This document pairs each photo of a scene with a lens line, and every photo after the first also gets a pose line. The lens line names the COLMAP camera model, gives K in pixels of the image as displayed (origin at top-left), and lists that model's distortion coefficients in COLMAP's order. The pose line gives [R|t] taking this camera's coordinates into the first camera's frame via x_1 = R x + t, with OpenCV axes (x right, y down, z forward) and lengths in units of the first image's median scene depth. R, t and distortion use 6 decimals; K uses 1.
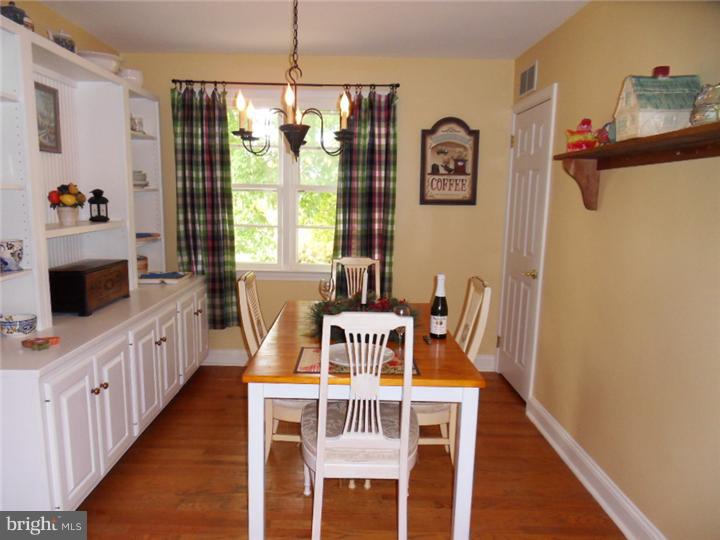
lens RADIAL K [[528.5, 0, 345.9], [0, 528.5, 283.9], [0, 0, 1]] dist [-0.022125, 0.010768]
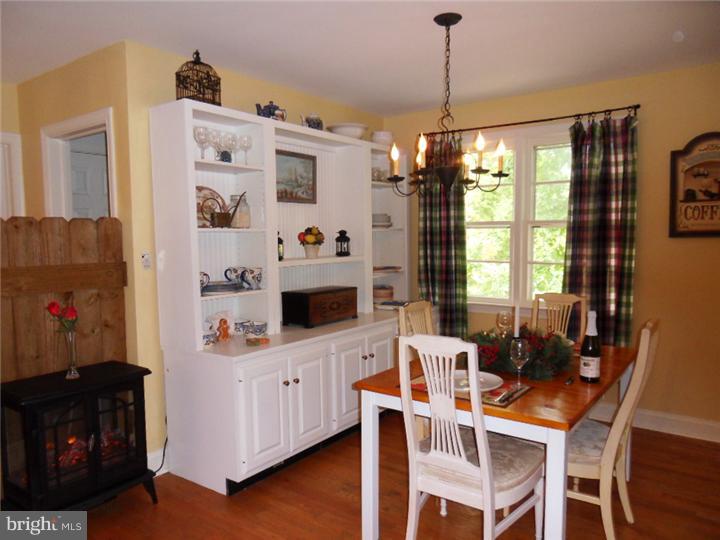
lens RADIAL K [[528.5, 0, 345.9], [0, 528.5, 283.9], [0, 0, 1]] dist [-0.022125, 0.010768]
pose [[0.799569, 0.029586, -0.599846, 0.242341], [-0.074299, 0.995986, -0.049913, 0.007463], [0.595961, 0.084477, 0.798557, 0.010708]]
